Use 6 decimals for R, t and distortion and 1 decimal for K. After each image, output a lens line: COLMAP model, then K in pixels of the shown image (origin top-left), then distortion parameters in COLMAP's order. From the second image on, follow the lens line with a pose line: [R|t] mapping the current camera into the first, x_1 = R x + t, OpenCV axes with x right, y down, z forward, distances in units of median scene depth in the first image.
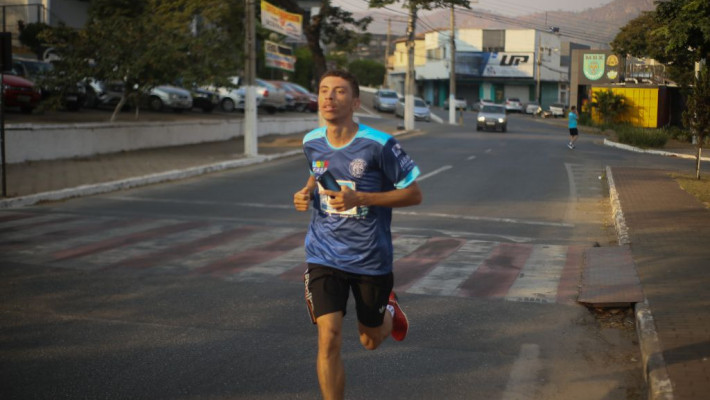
lens RADIAL K [[1002.3, 0, 355.0], [0, 1002.3, 200.0], [0, 0, 1]] dist [-0.090065, 0.038367]
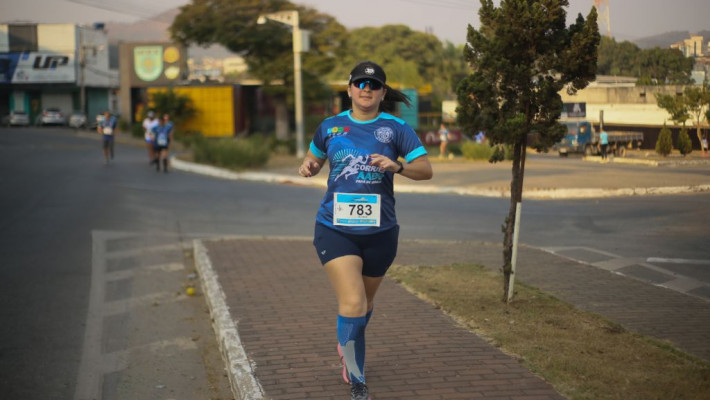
lens RADIAL K [[1007.3, 0, 355.0], [0, 1007.3, 200.0], [0, 0, 1]] dist [-0.076954, 0.004828]
pose [[0.906925, -0.071456, 0.415189, 0.049557], [0.076595, 0.997053, 0.004285, -0.016084], [-0.414272, 0.027915, 0.909725, 0.207141]]
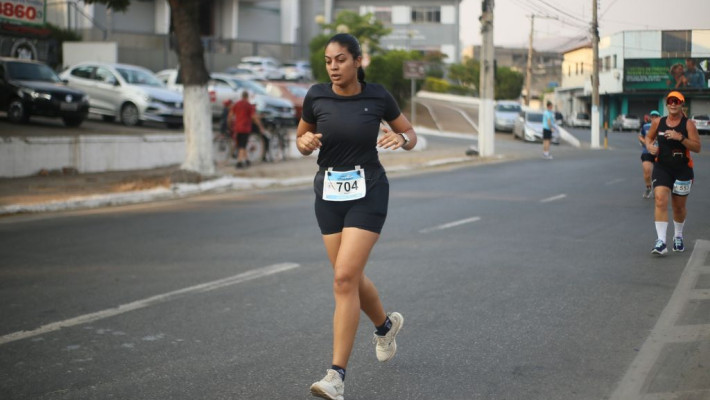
lens RADIAL K [[1007.3, 0, 355.0], [0, 1007.3, 200.0], [0, 0, 1]] dist [-0.076954, 0.004828]
pose [[0.980329, 0.003686, -0.197335, 0.058110], [-0.009140, 0.999601, -0.026734, -0.015113], [0.197158, 0.028011, 0.979972, 0.224091]]
